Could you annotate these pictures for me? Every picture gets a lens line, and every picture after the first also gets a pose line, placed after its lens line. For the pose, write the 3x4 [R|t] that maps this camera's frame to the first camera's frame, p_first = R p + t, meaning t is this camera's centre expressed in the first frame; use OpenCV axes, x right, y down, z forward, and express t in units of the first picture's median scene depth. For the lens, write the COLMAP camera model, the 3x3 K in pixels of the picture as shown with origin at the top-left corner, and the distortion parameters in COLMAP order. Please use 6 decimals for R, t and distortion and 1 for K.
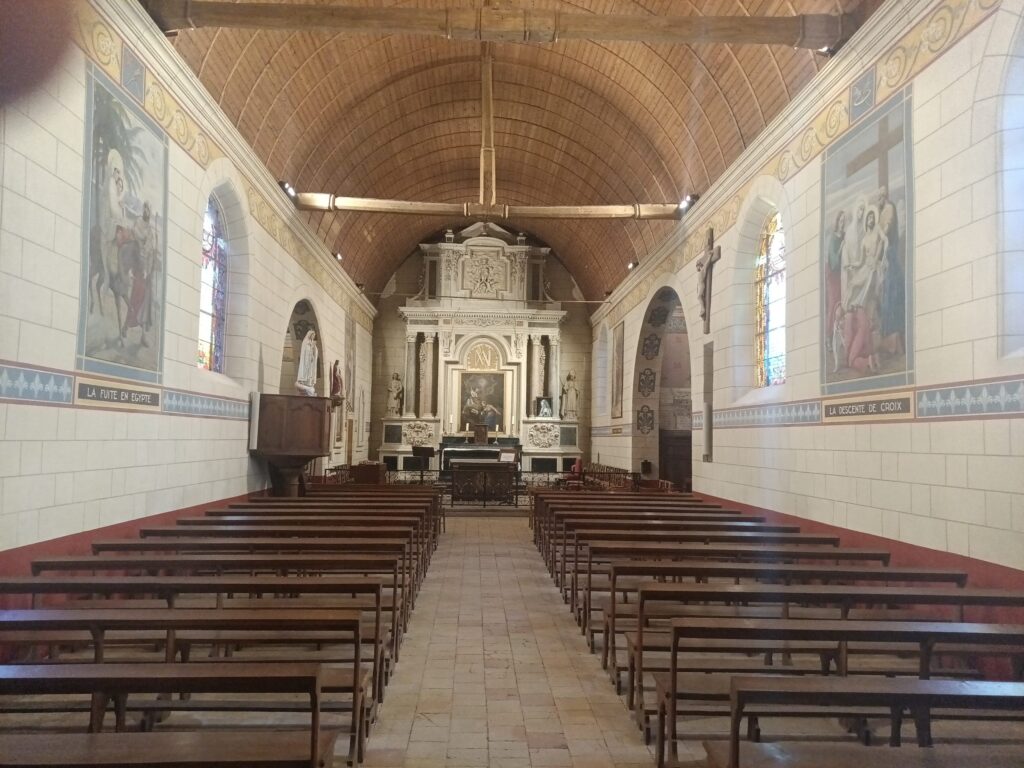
lens RADIAL K [[773.2, 0, 514.8], [0, 773.2, 375.6], [0, 0, 1]] dist [0.055004, -0.001599]
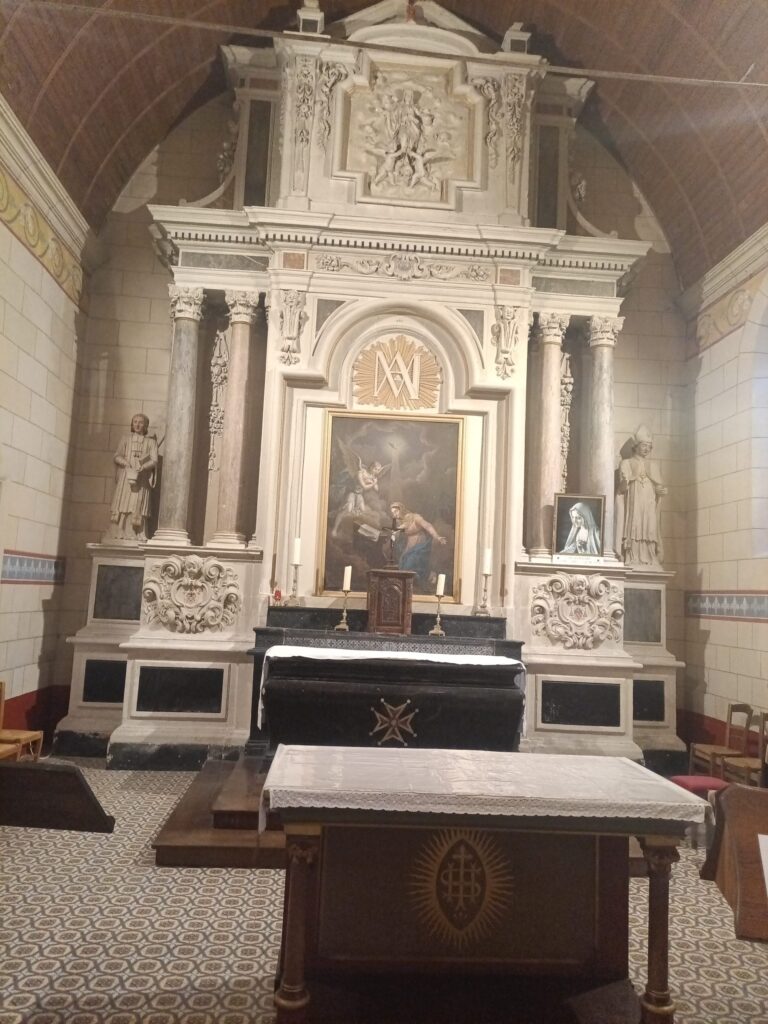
lens RADIAL K [[773.2, 0, 378.8], [0, 773.2, 510.9], [0, 0, 1]] dist [0.055004, -0.001599]
pose [[0.999467, 0.029283, -0.014415, -0.042925], [-0.029519, 0.999430, -0.016387, 0.042353], [0.013927, 0.016804, 0.999762, 0.664344]]
